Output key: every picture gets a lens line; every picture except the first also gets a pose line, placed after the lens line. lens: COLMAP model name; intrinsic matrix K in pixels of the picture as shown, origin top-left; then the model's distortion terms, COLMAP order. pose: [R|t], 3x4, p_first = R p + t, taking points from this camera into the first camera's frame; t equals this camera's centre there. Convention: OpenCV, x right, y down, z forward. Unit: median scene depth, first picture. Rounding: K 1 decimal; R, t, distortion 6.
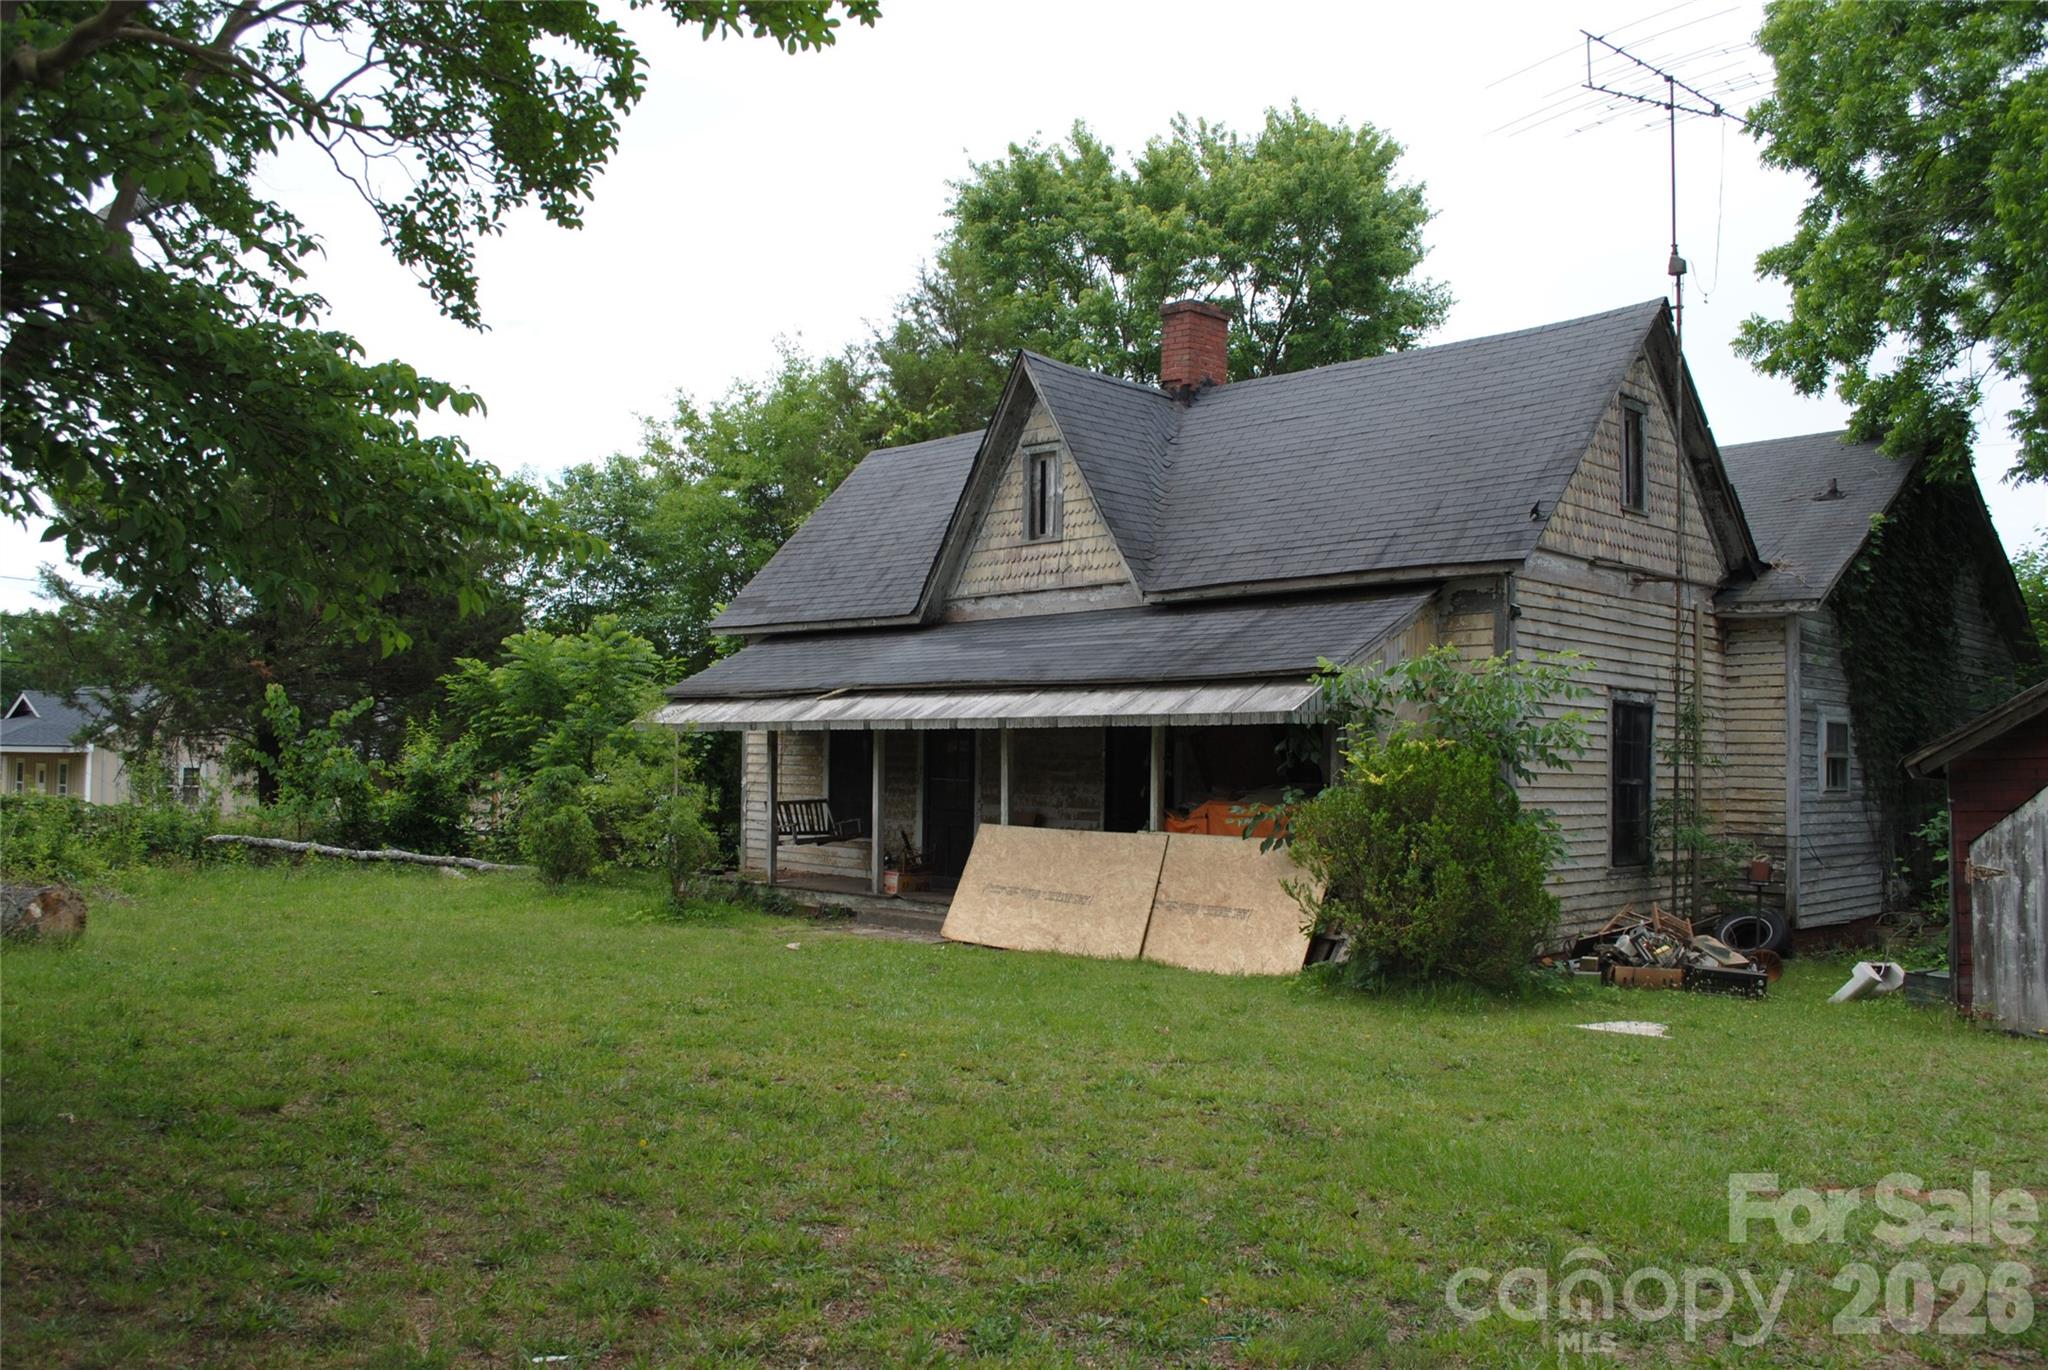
lens RADIAL K [[1627.5, 0, 1010.9], [0, 1627.5, 669.4], [0, 0, 1]] dist [-0.082400, 0.012404]
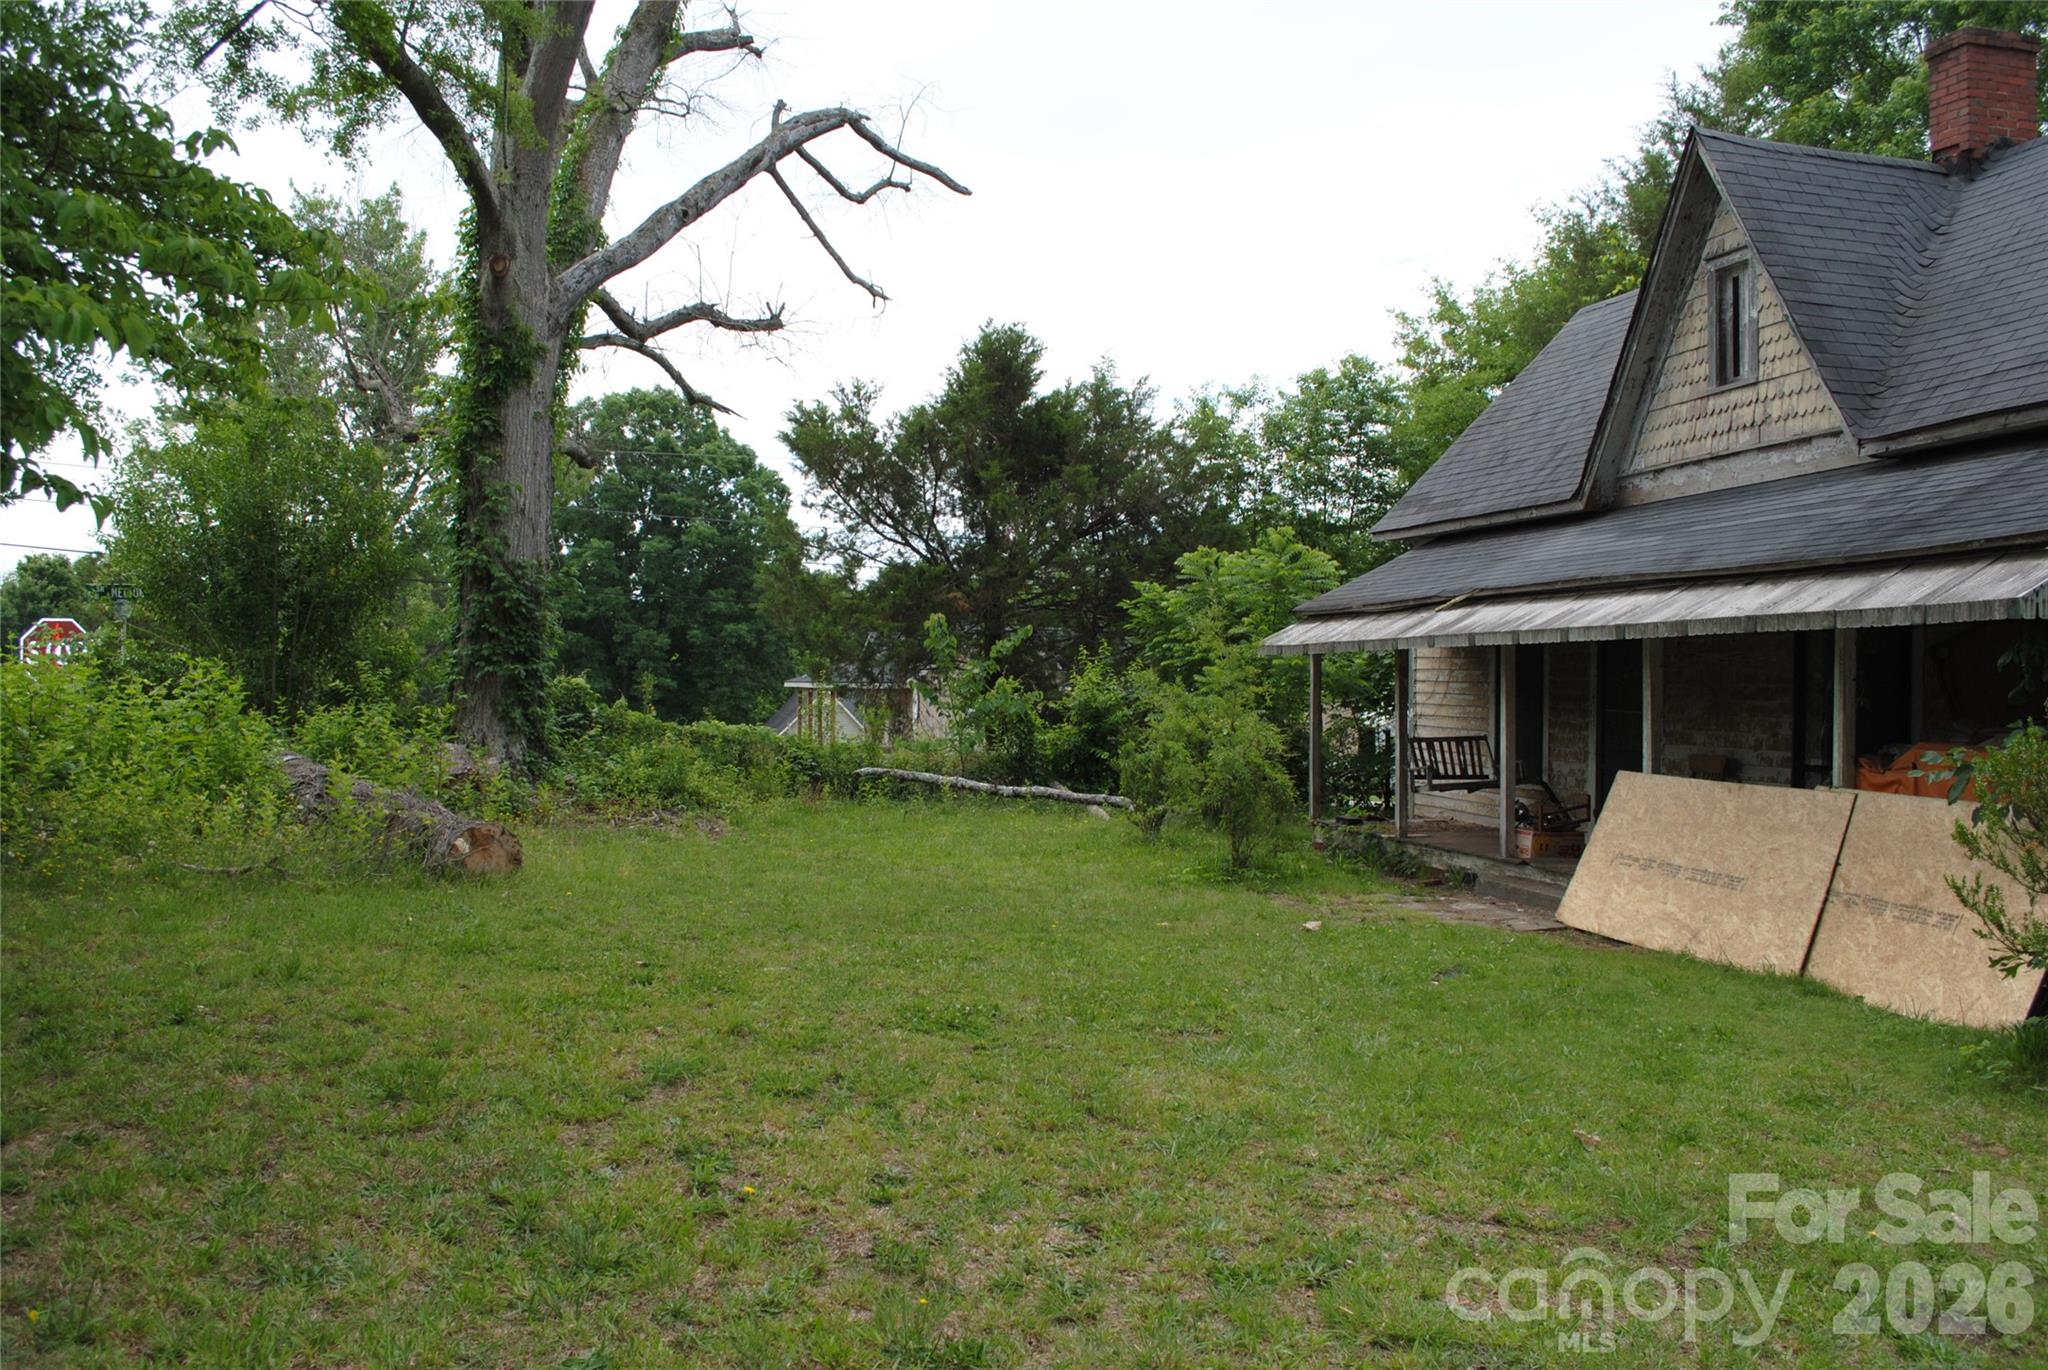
lens RADIAL K [[1627.5, 0, 995.3], [0, 1627.5, 667.5], [0, 0, 1]] dist [-0.082400, 0.012404]
pose [[0.851718, -0.010578, -0.523894, 0.115790], [0.031152, 0.999050, 0.030473, 0.016053], [0.523074, -0.042275, 0.851238, 0.217751]]
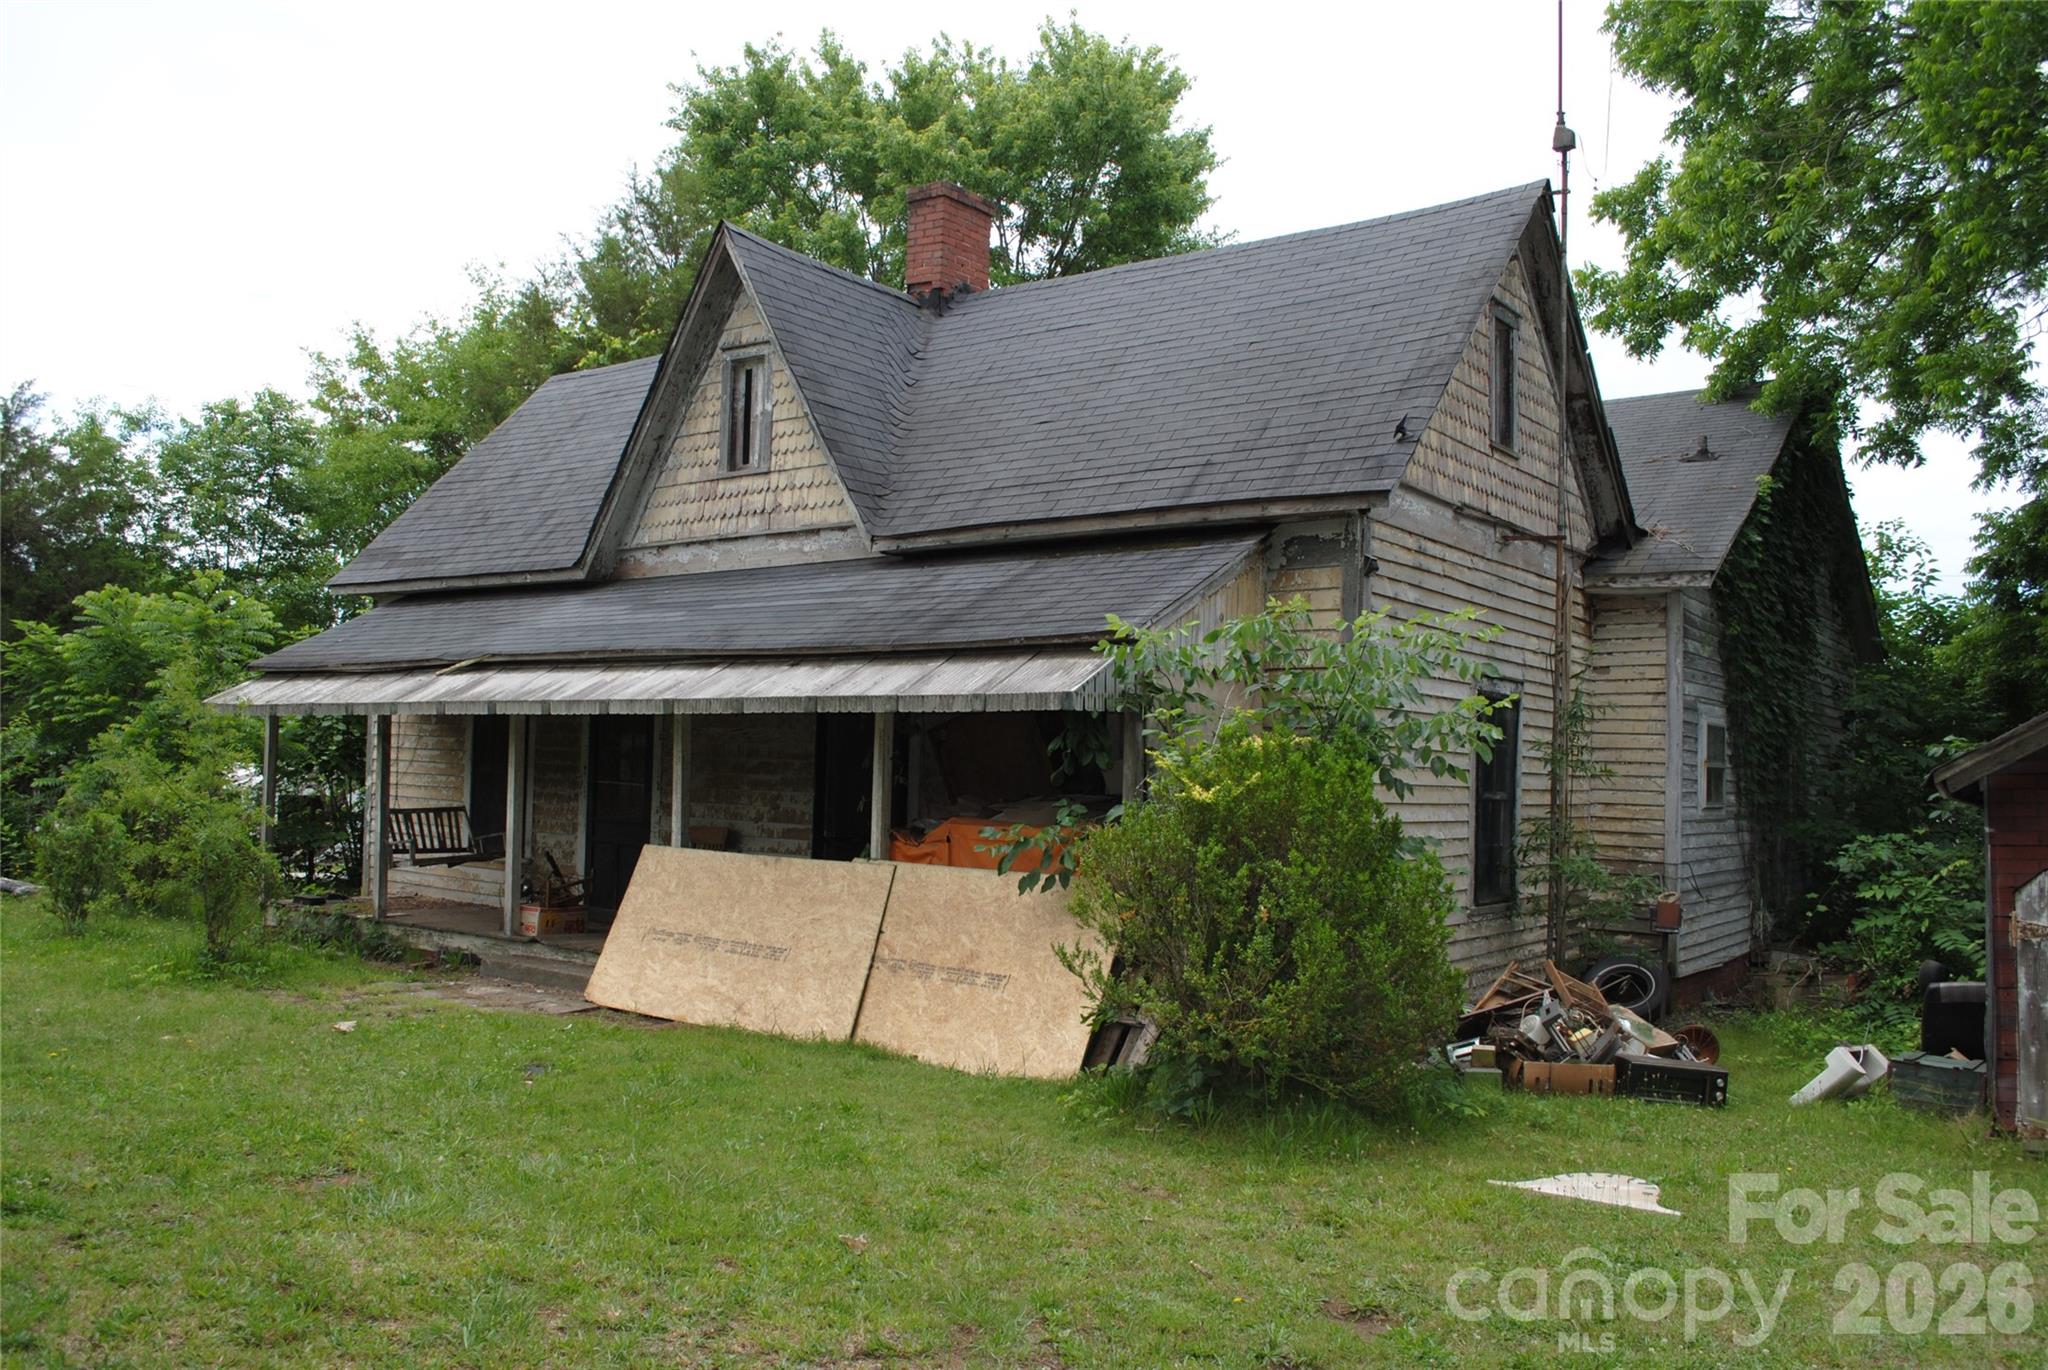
lens RADIAL K [[1627.5, 0, 1006.5], [0, 1627.5, 677.6], [0, 0, 1]] dist [-0.082400, 0.012404]
pose [[0.989041, 0.018148, 0.146518, 0.032529], [-0.018771, 0.999820, 0.002874, 0.013359], [-0.146440, -0.005593, 0.989204, 0.236183]]
